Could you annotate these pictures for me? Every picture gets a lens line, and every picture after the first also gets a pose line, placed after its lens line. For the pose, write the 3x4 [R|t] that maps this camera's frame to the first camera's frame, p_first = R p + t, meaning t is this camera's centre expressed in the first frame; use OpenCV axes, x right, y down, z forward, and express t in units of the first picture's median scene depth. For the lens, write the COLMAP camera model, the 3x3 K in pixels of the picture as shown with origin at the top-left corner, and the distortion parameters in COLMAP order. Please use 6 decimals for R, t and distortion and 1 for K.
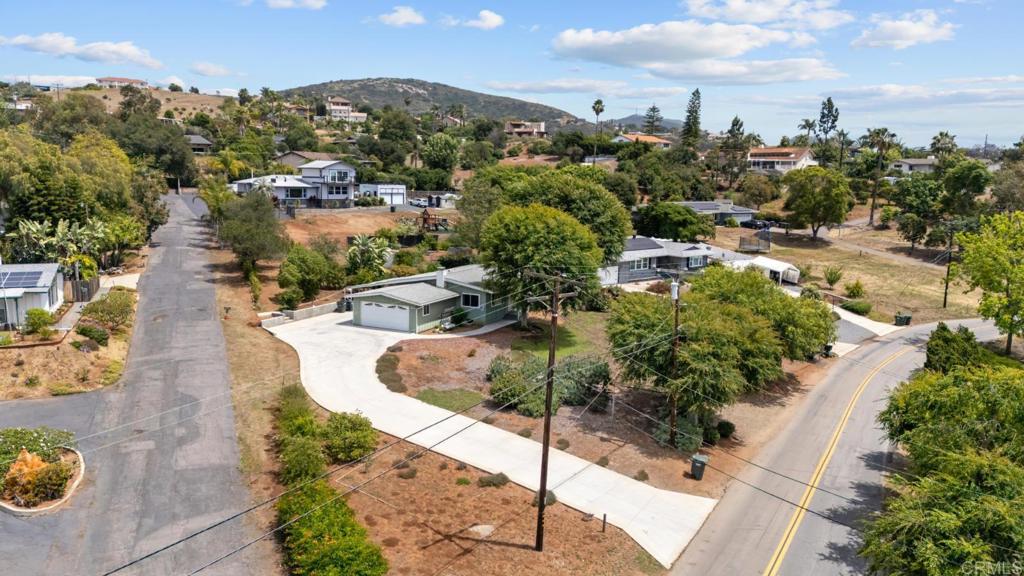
lens RADIAL K [[758.9, 0, 509.1], [0, 758.9, 271.7], [0, 0, 1]] dist [0.101826, -0.118721]
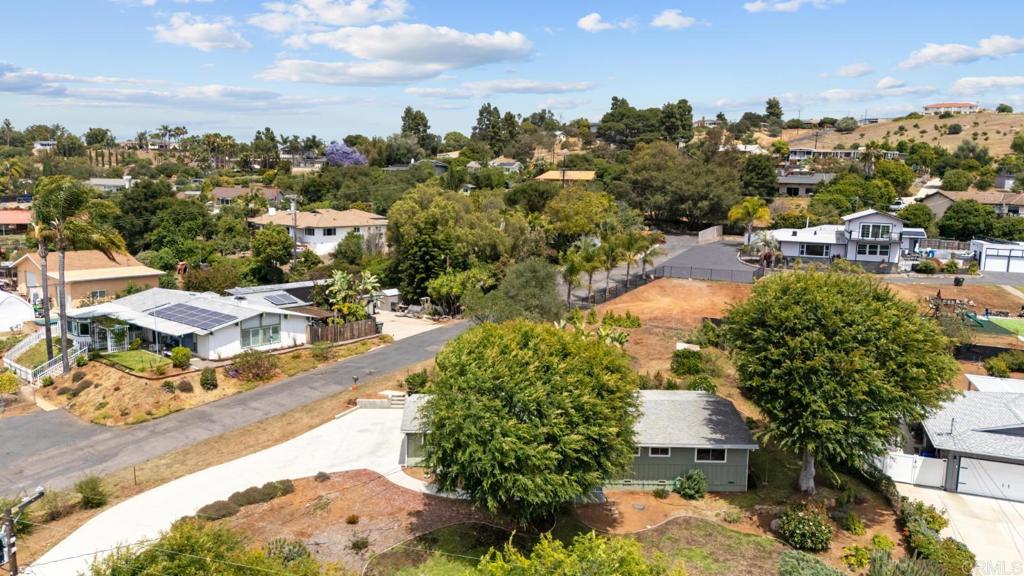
lens RADIAL K [[758.9, 0, 509.1], [0, 758.9, 271.7], [0, 0, 1]] dist [0.101826, -0.118721]
pose [[0.480351, 0.099260, -0.871441, 0.232250], [-0.125531, 0.991127, 0.043698, -0.063994], [0.868046, 0.088403, 0.488549, 0.281211]]
